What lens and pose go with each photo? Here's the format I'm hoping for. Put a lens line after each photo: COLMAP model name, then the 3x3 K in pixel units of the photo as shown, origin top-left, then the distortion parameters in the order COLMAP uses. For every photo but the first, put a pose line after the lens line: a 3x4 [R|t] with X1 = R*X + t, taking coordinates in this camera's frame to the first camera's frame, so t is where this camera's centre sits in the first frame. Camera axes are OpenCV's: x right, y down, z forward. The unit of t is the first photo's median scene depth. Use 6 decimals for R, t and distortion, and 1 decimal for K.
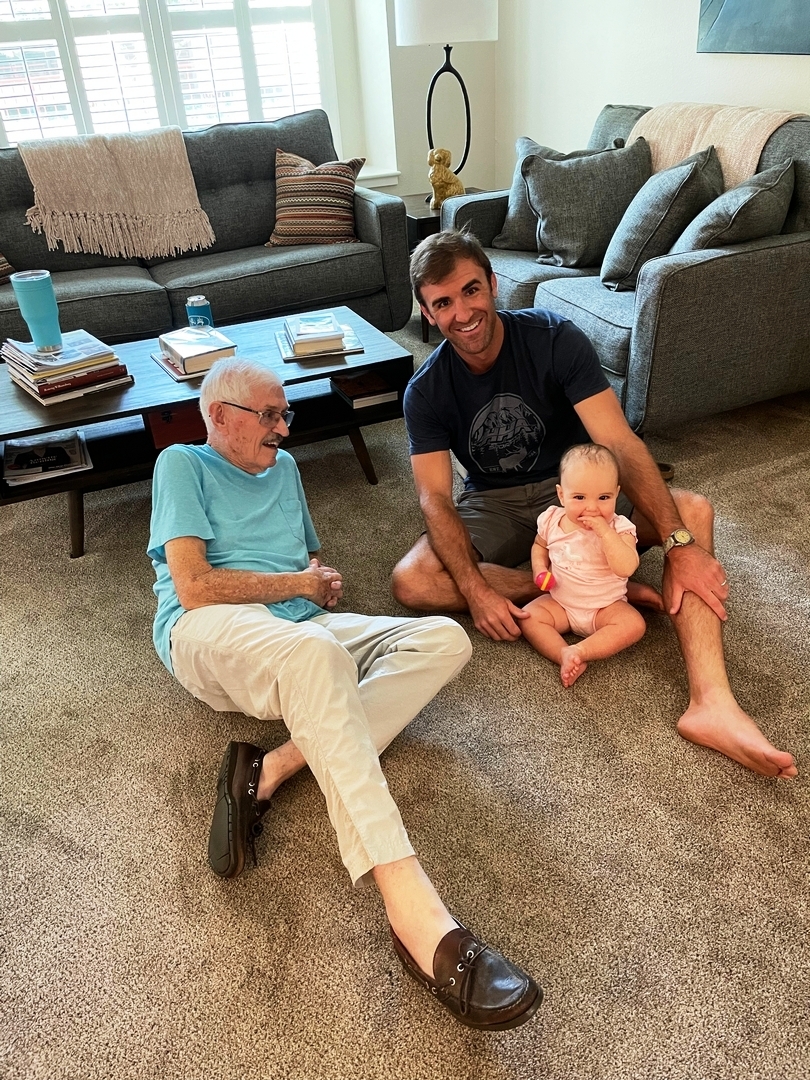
lens RADIAL K [[893.4, 0, 433.3], [0, 893.4, 564.7], [0, 0, 1]] dist [0.057421, -0.085474]
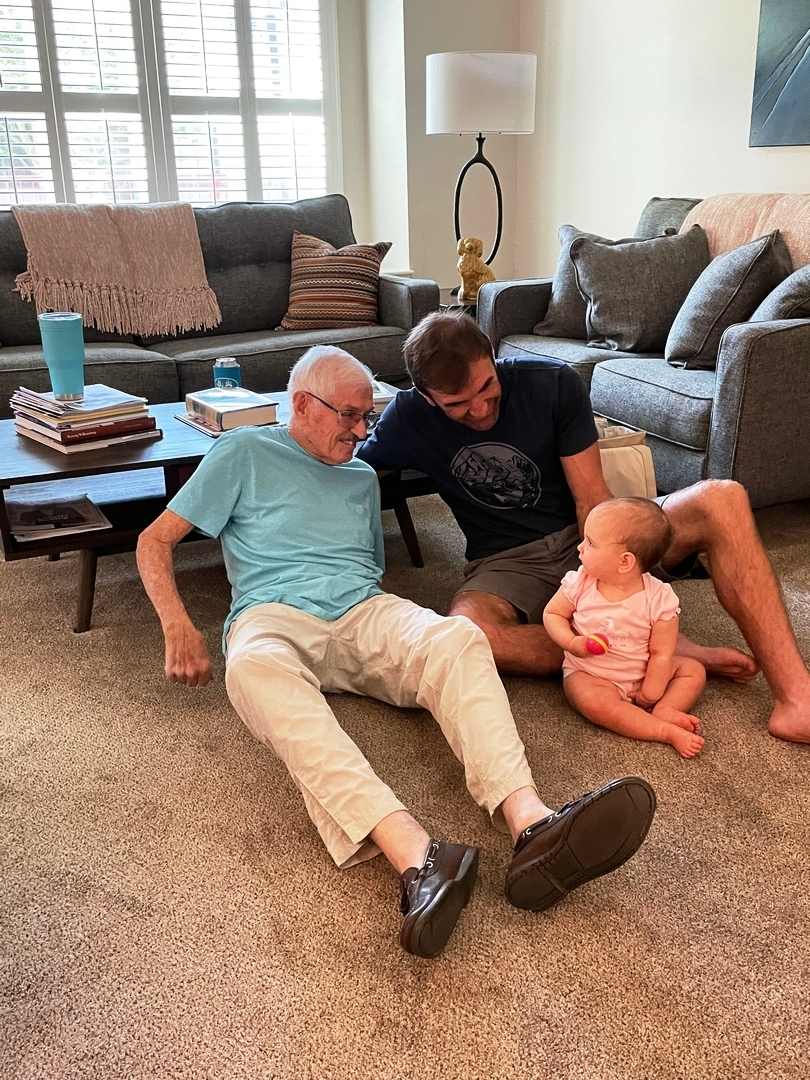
lens RADIAL K [[1121.8, 0, 446.8], [0, 1121.8, 536.8], [0, 0, 1]] dist [0.036469, 0.000000]
pose [[0.998116, 0.020473, 0.057841, -0.105577], [-0.007085, 0.974842, -0.222784, 0.122924], [-0.060947, 0.221954, 0.973150, -0.061375]]
